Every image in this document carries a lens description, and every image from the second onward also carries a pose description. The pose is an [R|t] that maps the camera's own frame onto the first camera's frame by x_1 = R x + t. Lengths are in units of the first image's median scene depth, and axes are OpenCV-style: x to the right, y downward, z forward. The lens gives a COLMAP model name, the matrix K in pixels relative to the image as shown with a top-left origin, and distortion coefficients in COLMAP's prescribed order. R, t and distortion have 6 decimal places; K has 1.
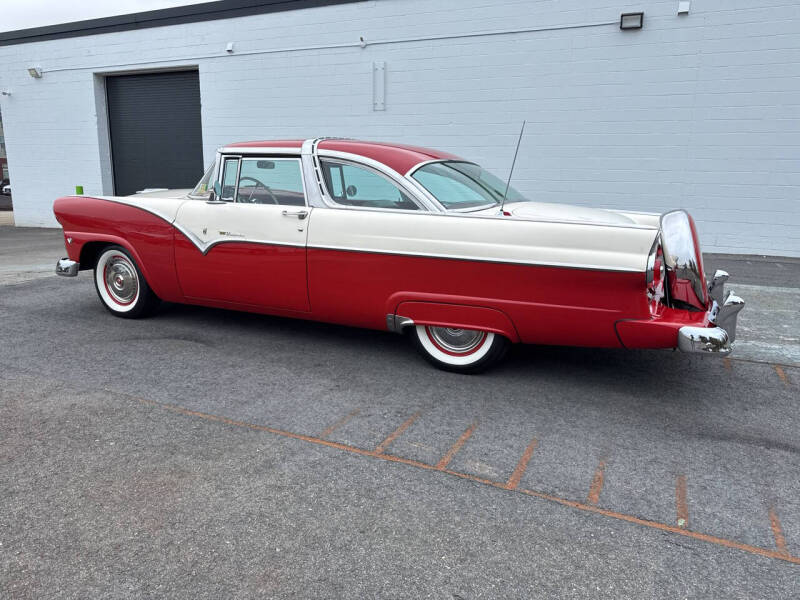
lens RADIAL K [[548.8, 0, 400.0], [0, 548.8, 300.0], [0, 0, 1]] dist [0.047824, -0.051082]
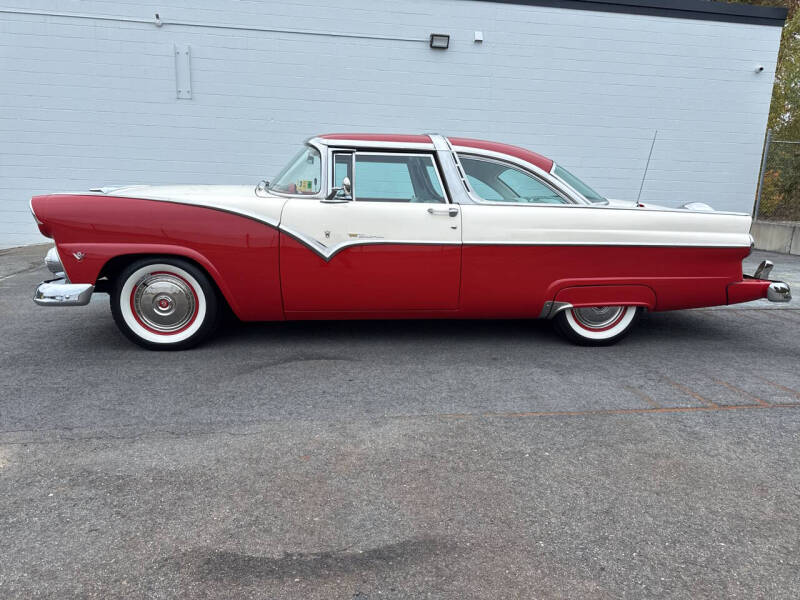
lens RADIAL K [[552.7, 0, 374.1], [0, 552.7, 303.7], [0, 0, 1]] dist [0.099234, -0.145374]
pose [[0.852326, -0.103564, 0.512655, -0.830261], [0.102140, 0.994285, 0.031047, -0.036575], [-0.512940, 0.025900, 0.858033, 0.220667]]
